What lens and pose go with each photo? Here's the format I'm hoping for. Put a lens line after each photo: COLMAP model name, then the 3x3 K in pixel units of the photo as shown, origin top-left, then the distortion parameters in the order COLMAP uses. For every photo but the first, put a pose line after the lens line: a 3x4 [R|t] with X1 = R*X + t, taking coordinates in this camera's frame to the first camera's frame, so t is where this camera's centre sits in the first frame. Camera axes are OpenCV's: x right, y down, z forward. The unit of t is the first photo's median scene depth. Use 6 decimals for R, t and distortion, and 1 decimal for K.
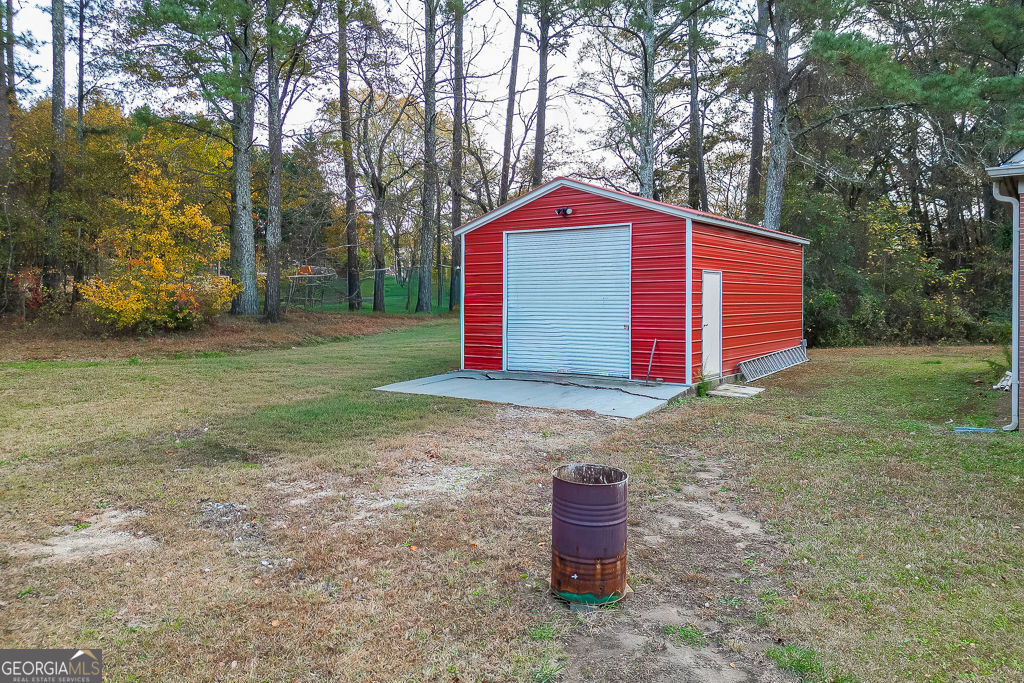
lens RADIAL K [[707.1, 0, 507.5], [0, 707.1, 344.5], [0, 0, 1]] dist [0.116933, -0.134364]
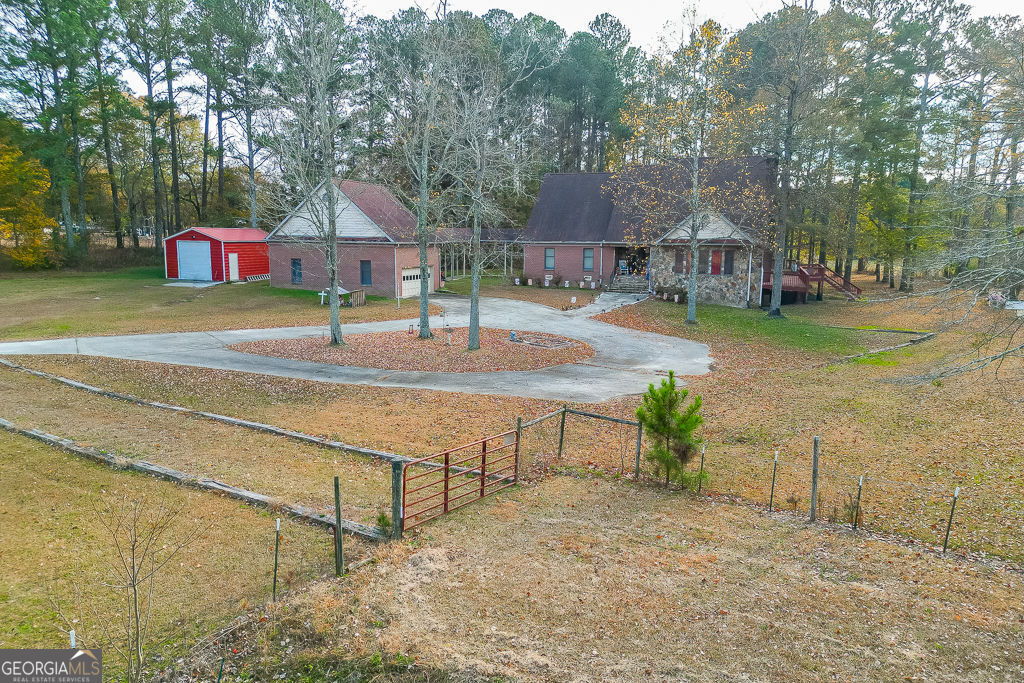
lens RADIAL K [[707.1, 0, 507.5], [0, 707.1, 344.5], [0, 0, 1]] dist [0.116933, -0.134364]
pose [[0.951481, -0.034489, 0.305769, 0.470223], [0.008458, 0.996255, 0.086052, 0.066759], [-0.307592, -0.079291, 0.948209, -3.126340]]
